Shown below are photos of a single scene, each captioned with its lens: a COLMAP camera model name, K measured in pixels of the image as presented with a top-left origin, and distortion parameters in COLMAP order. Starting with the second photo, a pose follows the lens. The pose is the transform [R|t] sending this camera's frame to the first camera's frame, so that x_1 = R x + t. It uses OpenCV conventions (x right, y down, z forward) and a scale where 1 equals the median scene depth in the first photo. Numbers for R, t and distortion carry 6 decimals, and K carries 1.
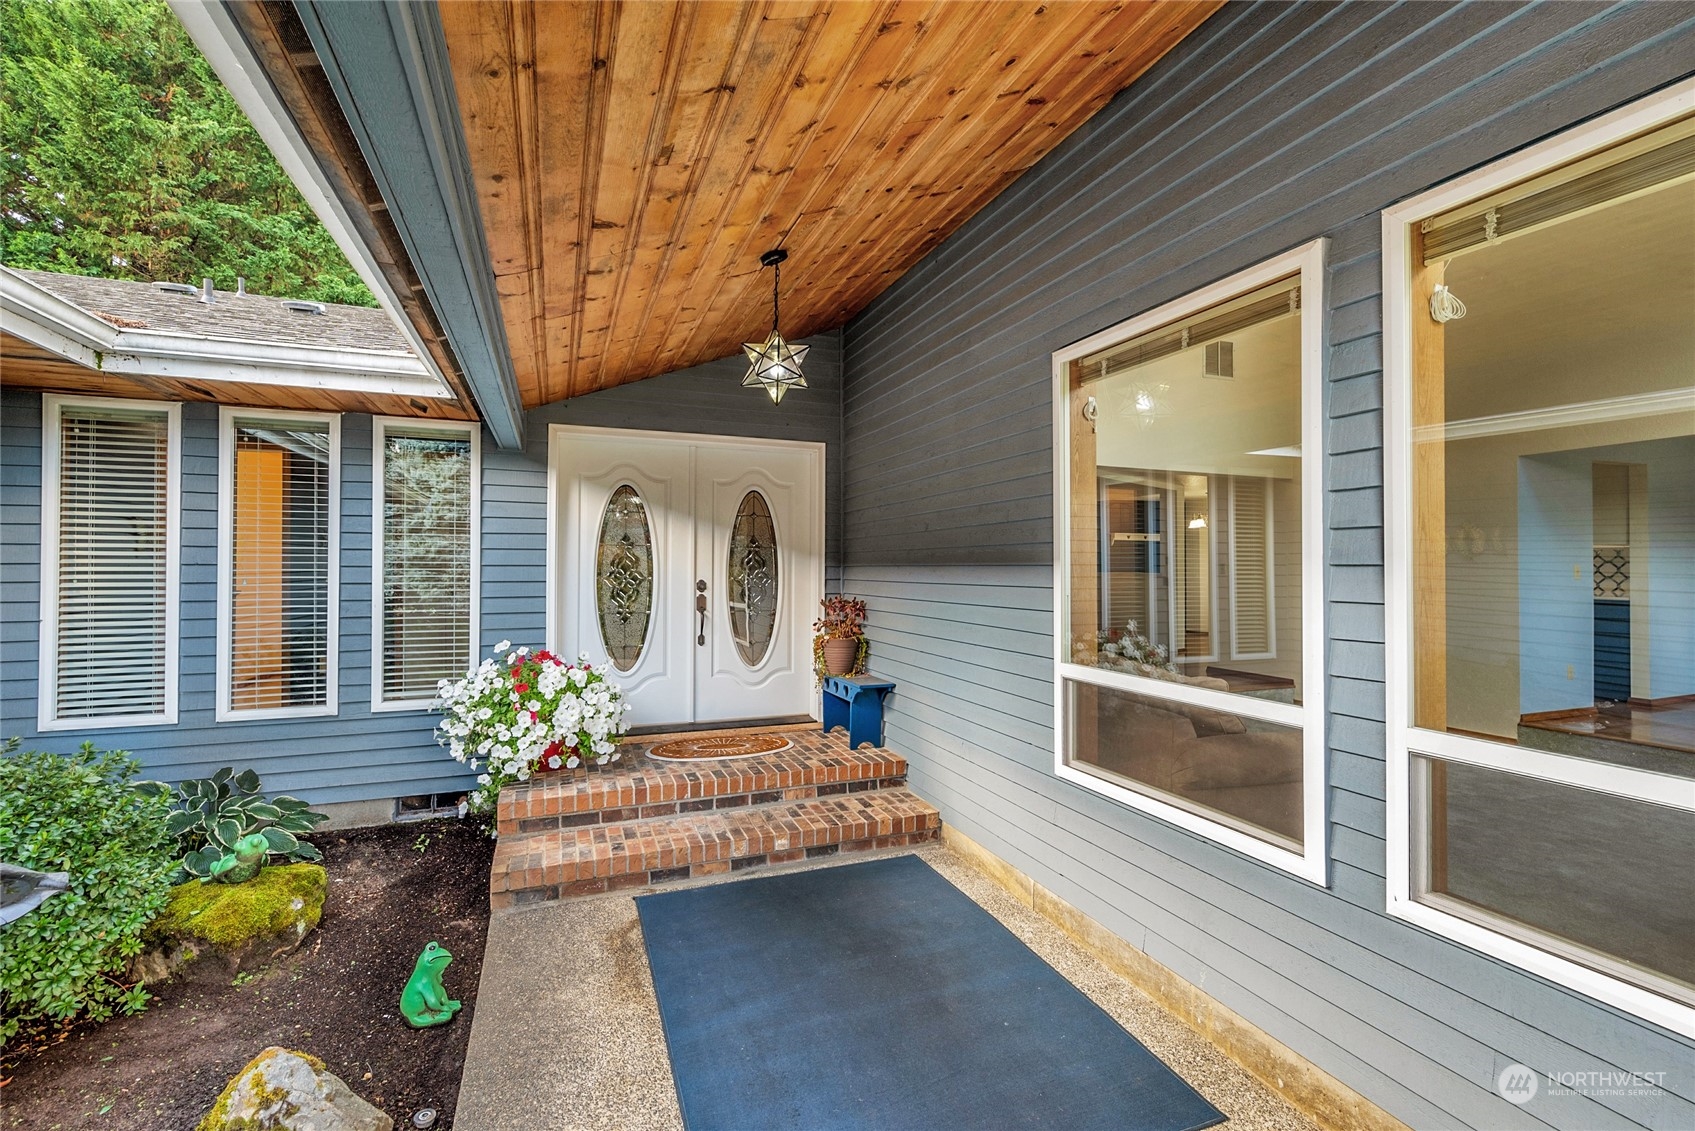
lens RADIAL K [[742.9, 0, 847.5], [0, 742.9, 565.5], [0, 0, 1]] dist [0.003791, 0.000177]
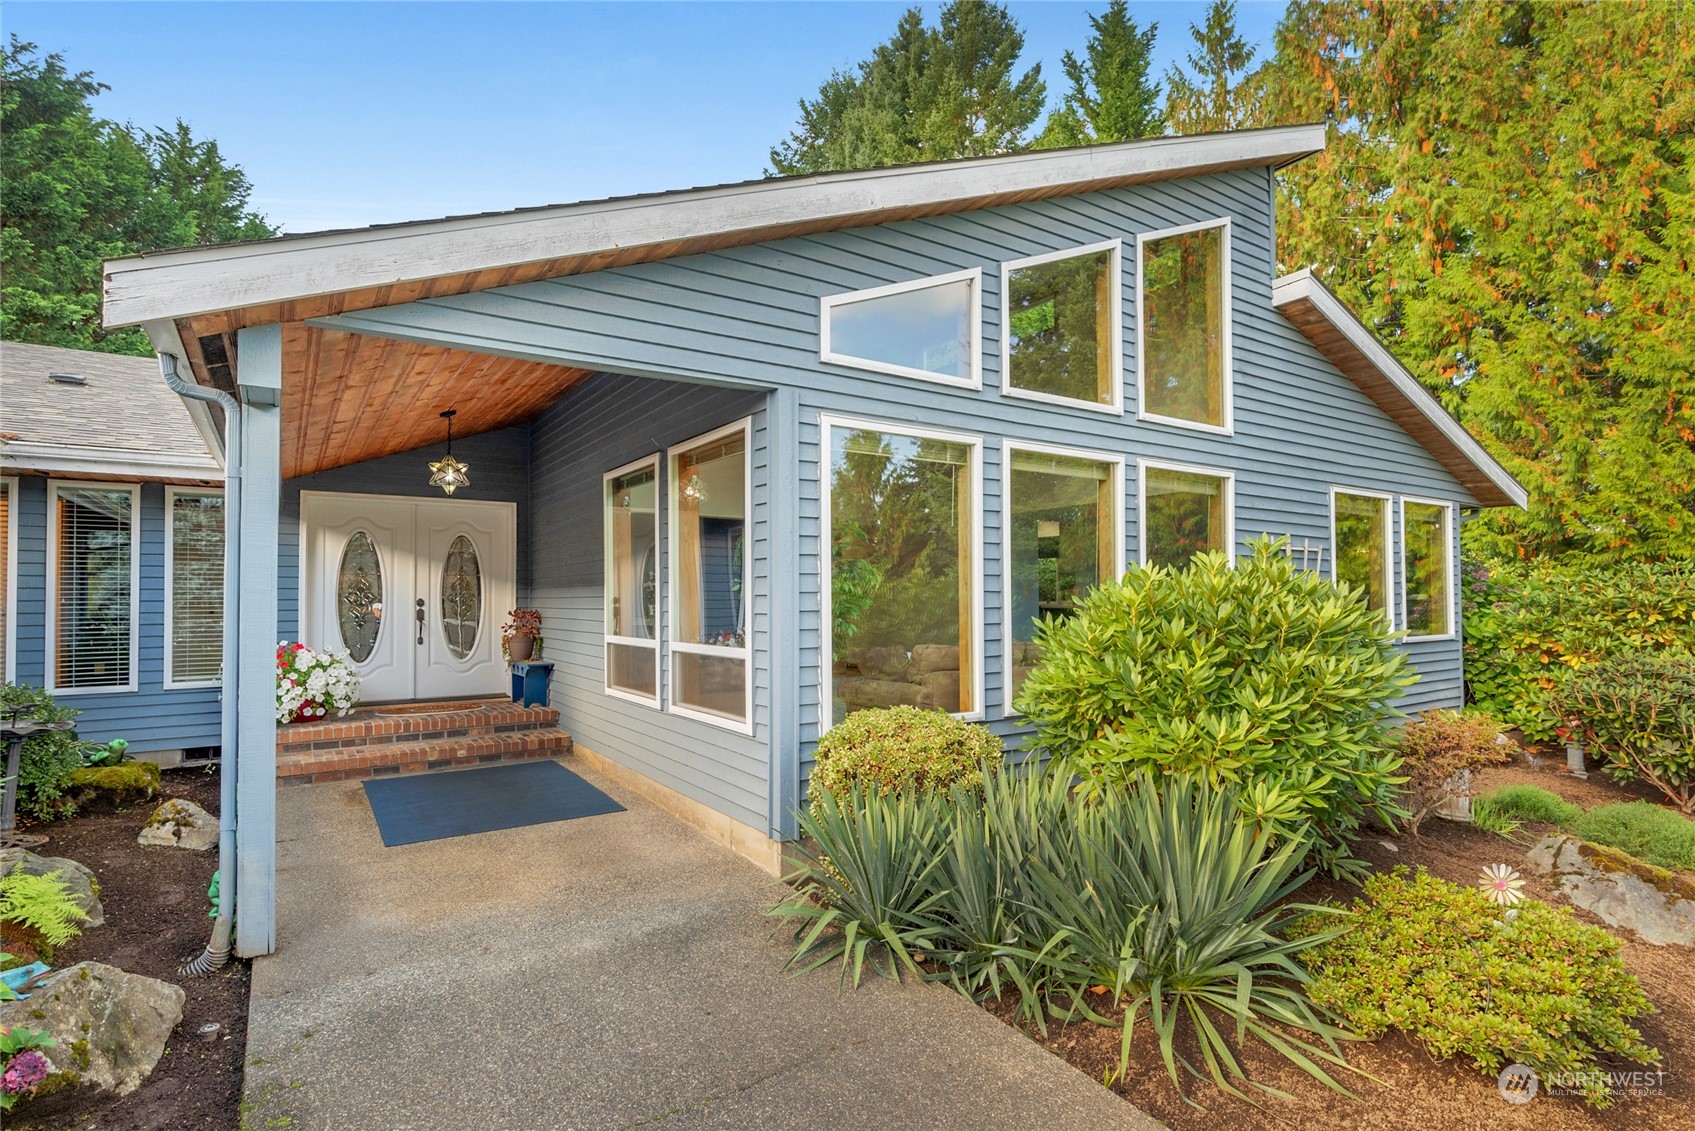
lens RADIAL K [[815.9, 0, 854.3], [0, 815.9, 585.7], [0, 0, 1]] dist [0.001277, 0.000364]
pose [[0.972409, -0.004360, 0.233242, 0.322378], [0.007055, 0.999918, -0.010720, 0.022896], [-0.233176, 0.012070, 0.972360, -0.932643]]
